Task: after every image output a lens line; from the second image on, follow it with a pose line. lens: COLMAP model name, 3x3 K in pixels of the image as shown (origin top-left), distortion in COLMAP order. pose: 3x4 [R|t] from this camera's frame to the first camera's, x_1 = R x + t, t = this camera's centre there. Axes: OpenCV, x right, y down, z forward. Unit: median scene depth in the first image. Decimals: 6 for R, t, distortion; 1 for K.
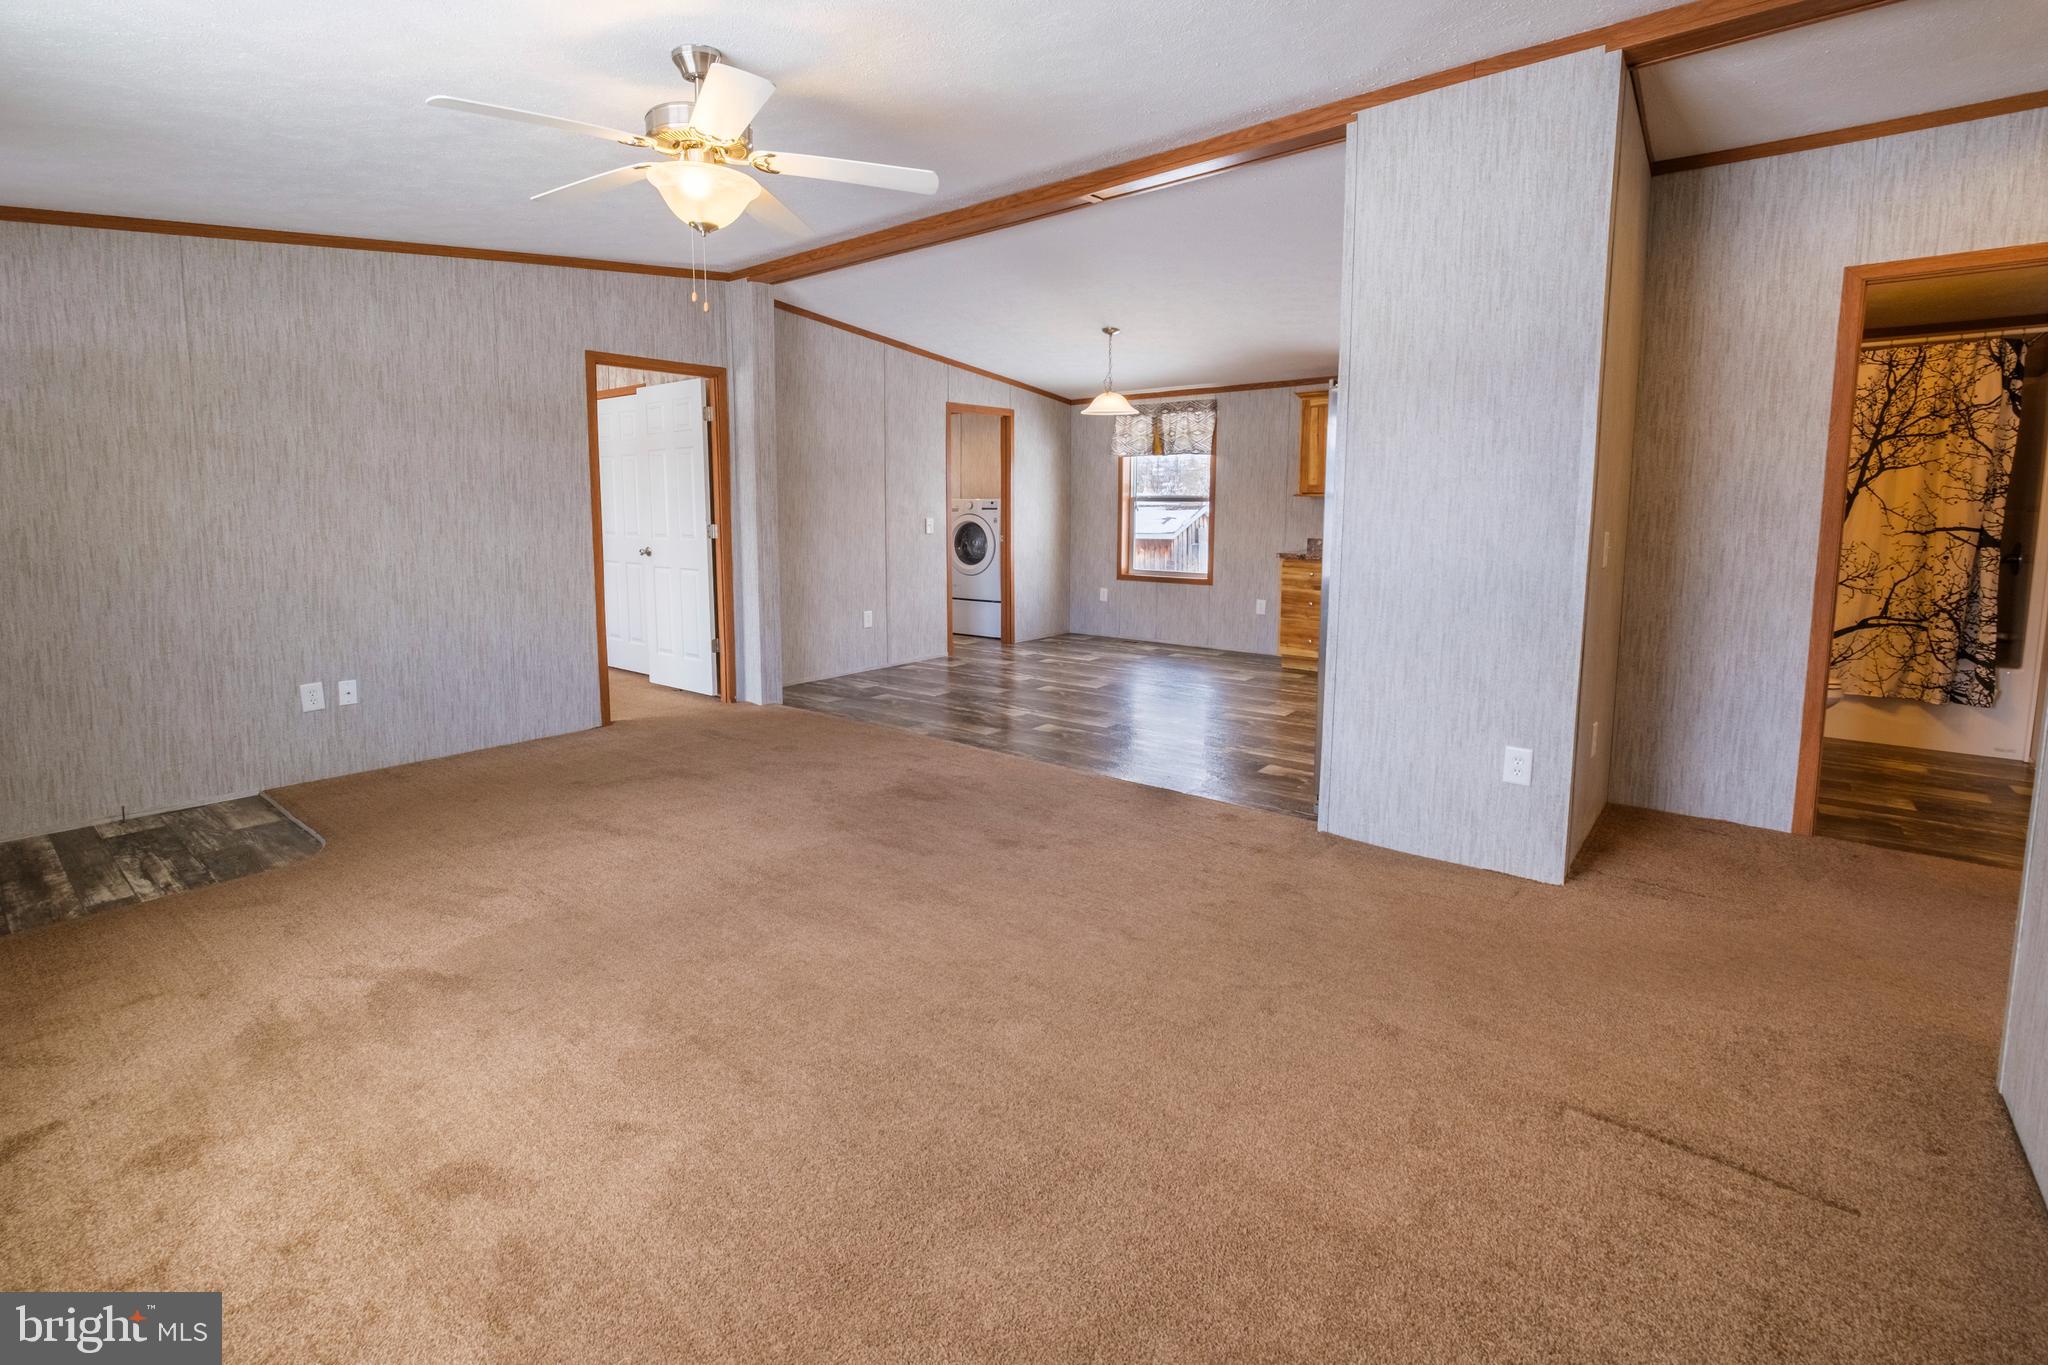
lens RADIAL K [[927.2, 0, 1004.2], [0, 927.2, 620.3], [0, 0, 1]] dist [0.003990, 0.000140]
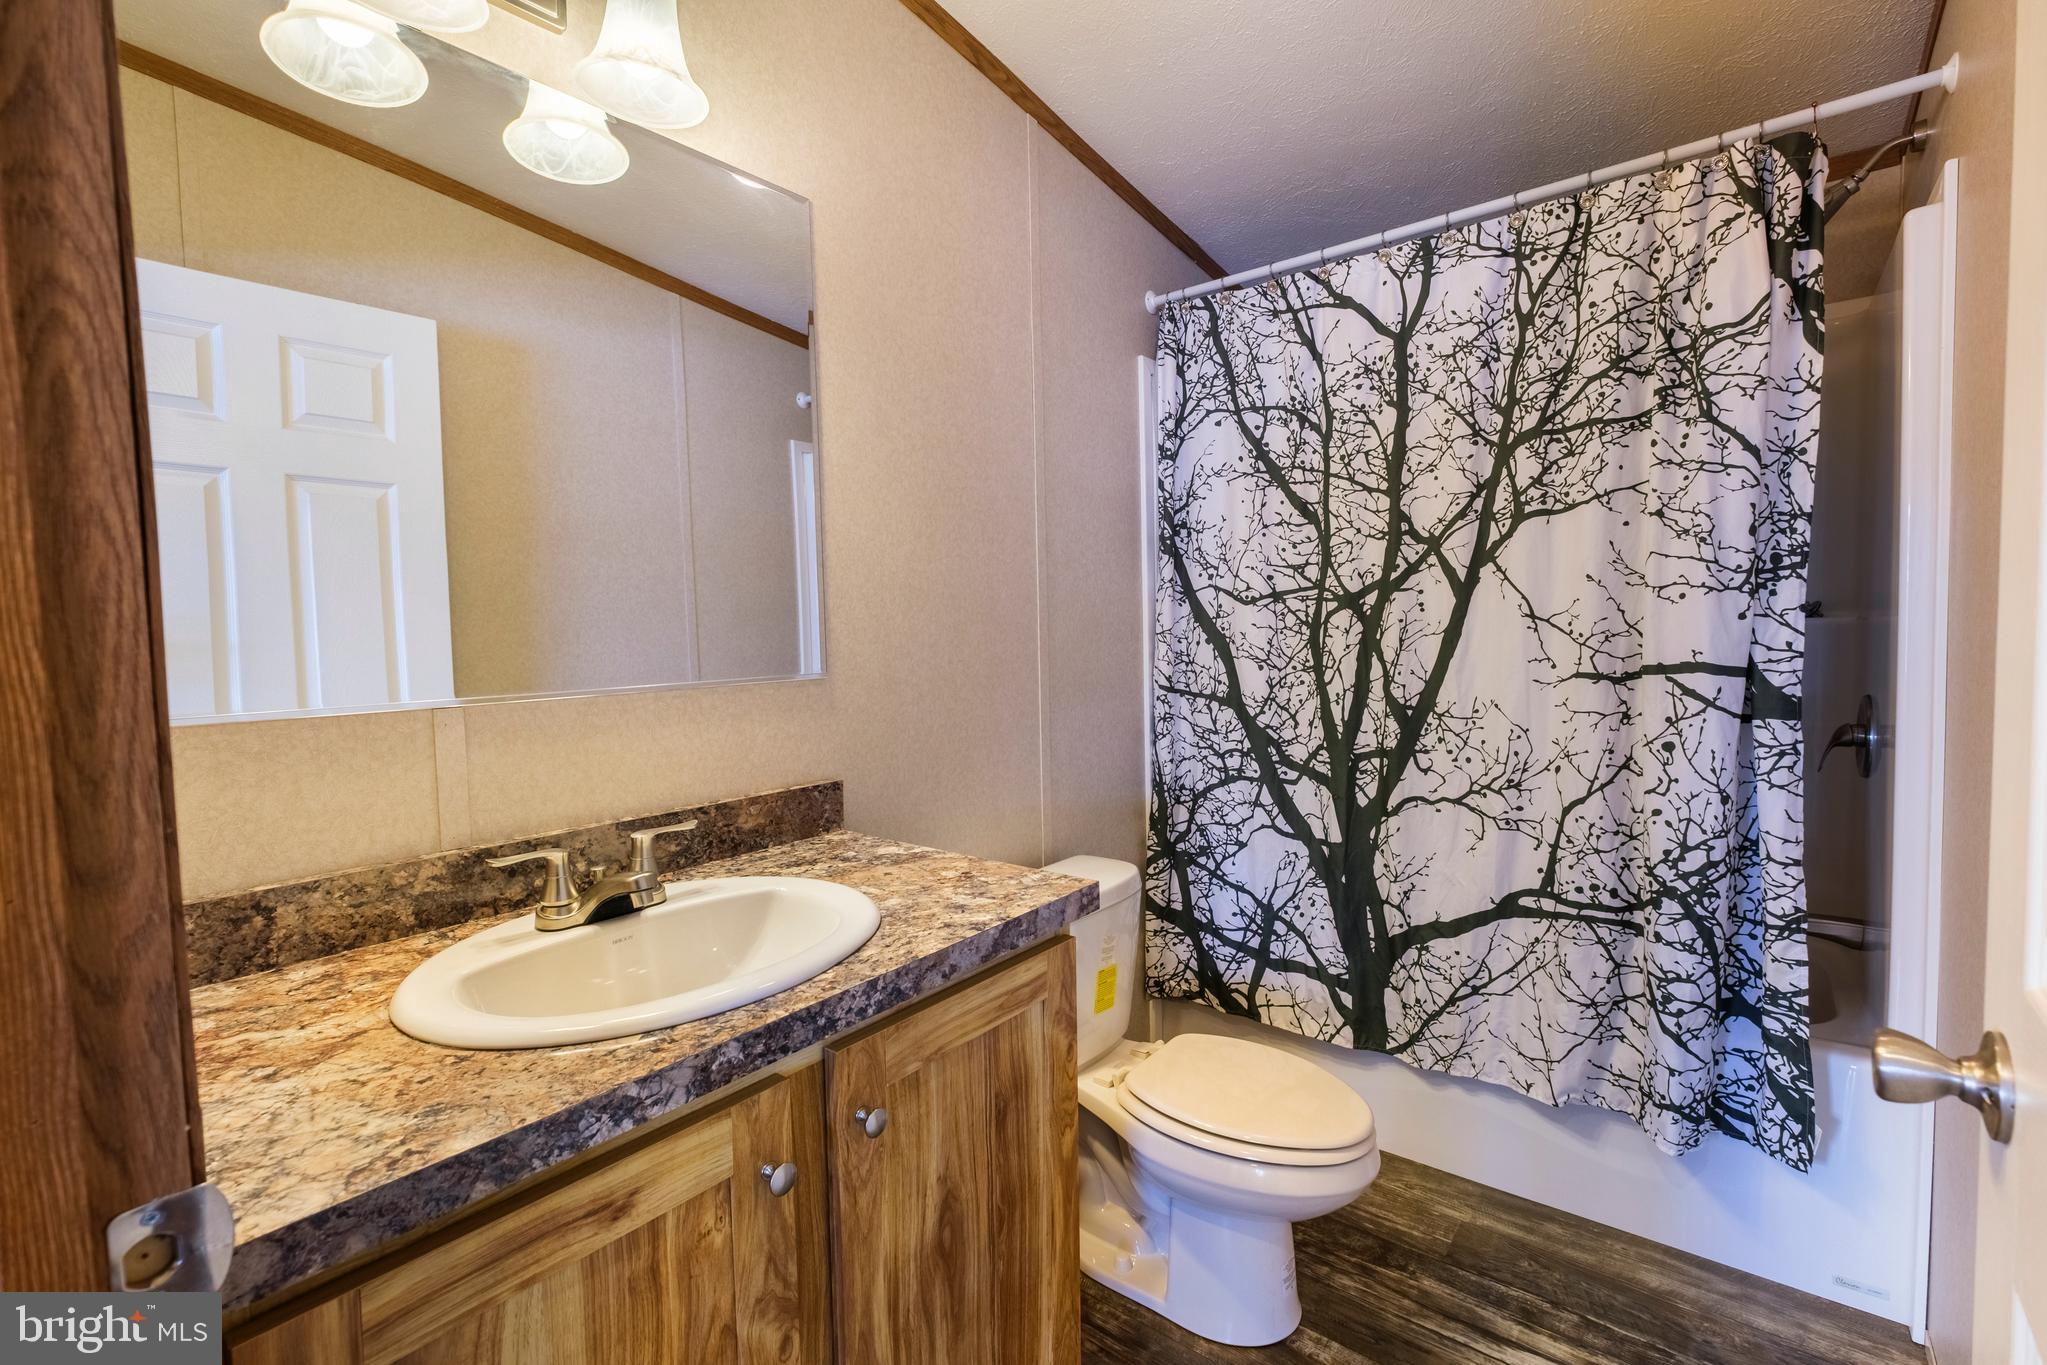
lens RADIAL K [[926.8, 0, 1017.1], [0, 926.8, 694.8], [0, 0, 1]] dist [0.003990, 0.000140]
pose [[0.998673, -0.029880, 0.041946, 0.735821], [0.031822, 0.998415, -0.046430, -0.078177], [-0.040492, 0.047703, 0.998040, 0.640271]]
